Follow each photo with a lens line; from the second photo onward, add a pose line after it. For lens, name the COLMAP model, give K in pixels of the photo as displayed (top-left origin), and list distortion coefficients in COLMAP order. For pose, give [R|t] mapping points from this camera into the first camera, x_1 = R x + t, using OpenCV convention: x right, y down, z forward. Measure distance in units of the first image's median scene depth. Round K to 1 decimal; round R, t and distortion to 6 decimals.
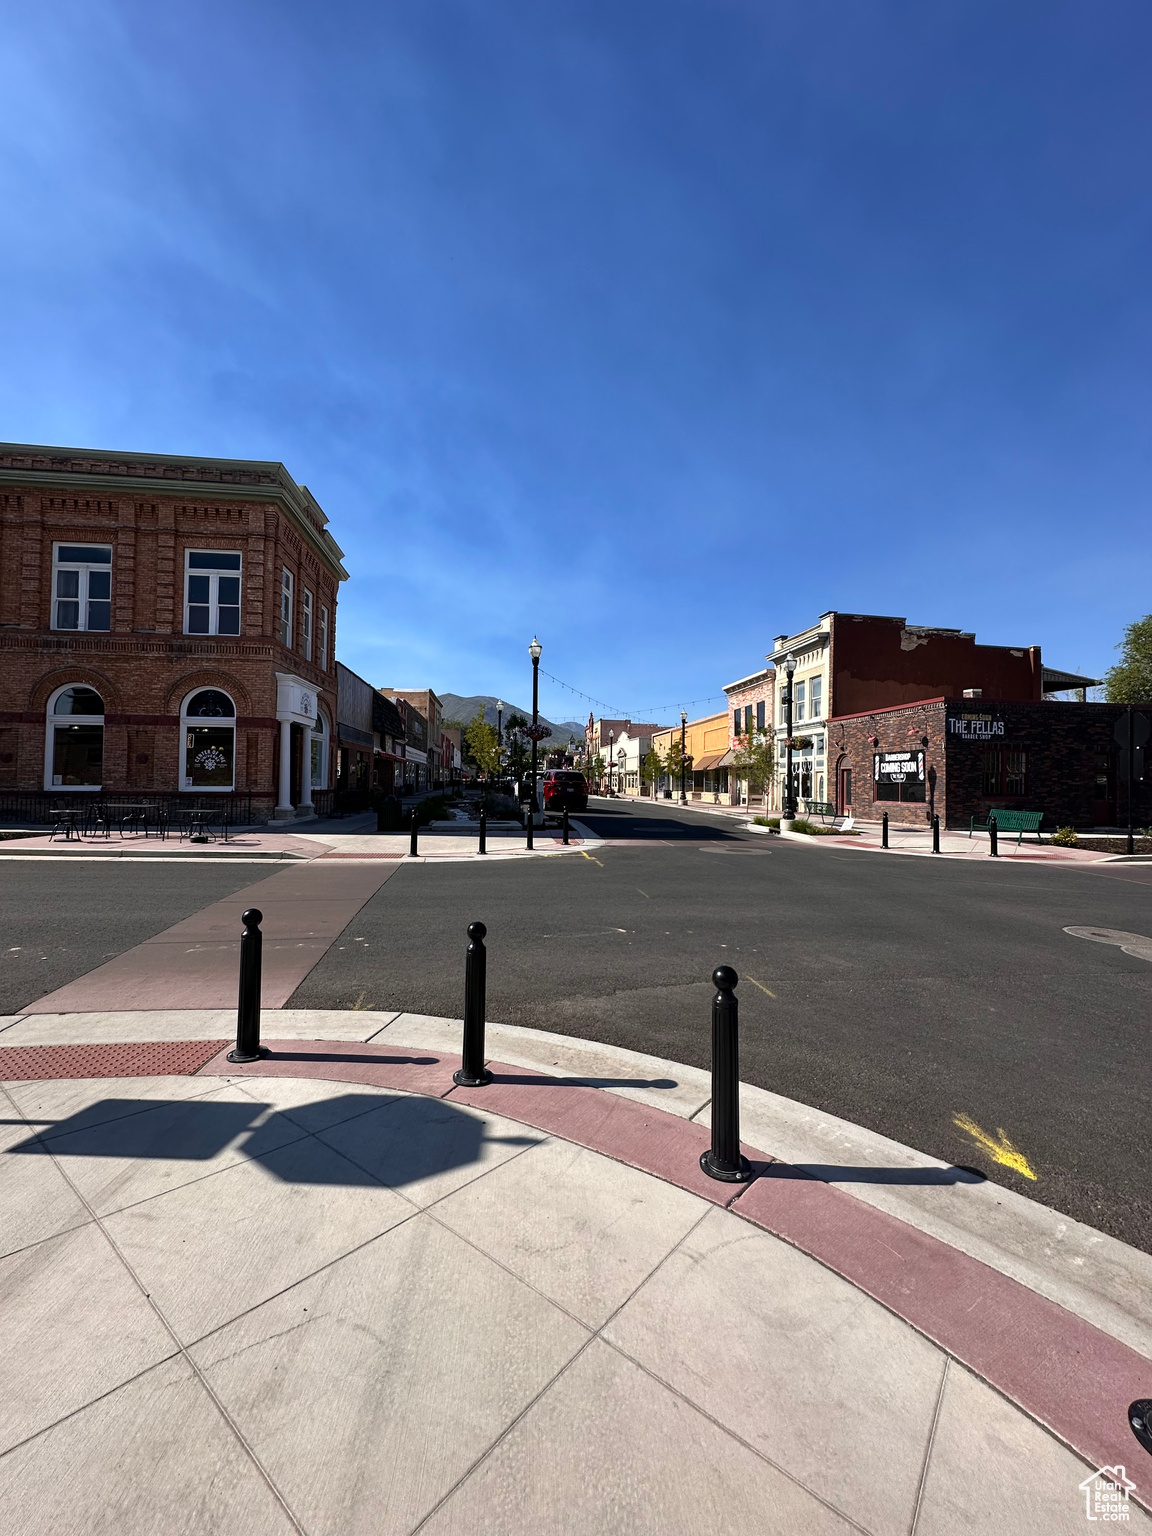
lens RADIAL K [[598.9, 0, 575.8], [0, 598.9, 769.3], [0, 0, 1]] dist [-0.001839, 0.001099]
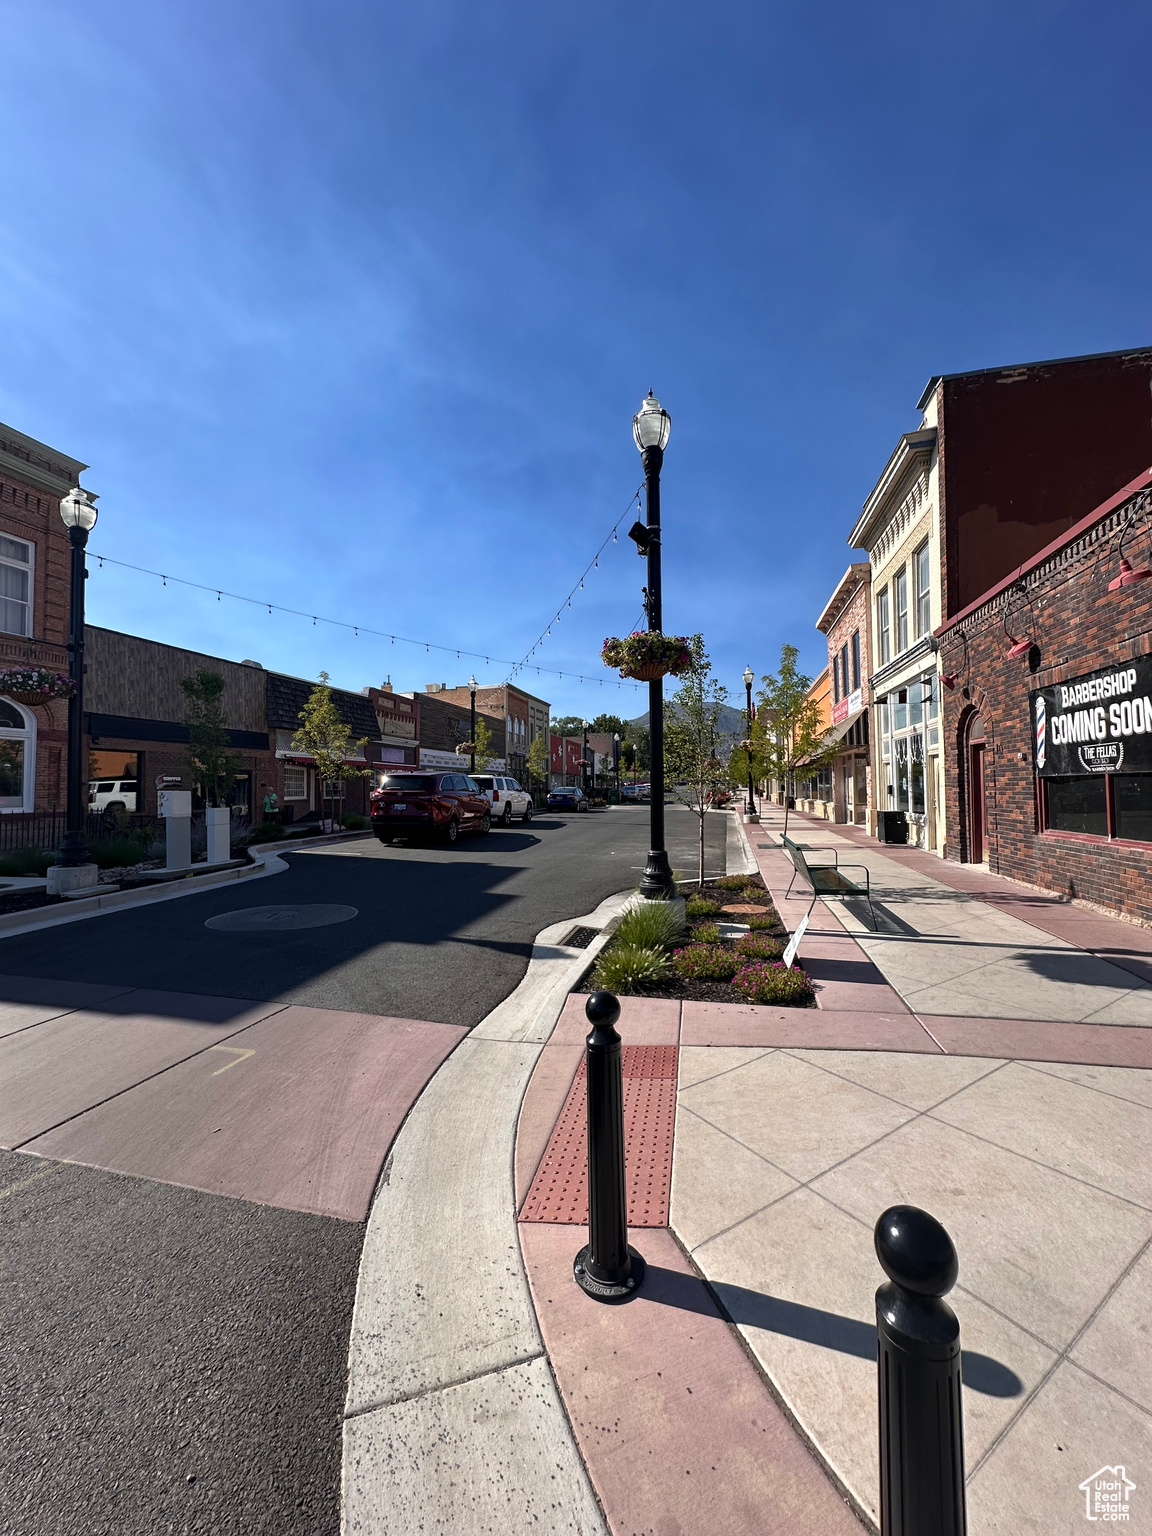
lens RADIAL K [[598.9, 0, 574.1], [0, 598.9, 767.6], [0, 0, 1]] dist [-0.001839, 0.001099]
pose [[0.931845, -0.037893, -0.360873, 0.376422], [0.032679, 0.999255, -0.020541, 0.015920], [0.361383, 0.007348, 0.932389, 0.586170]]
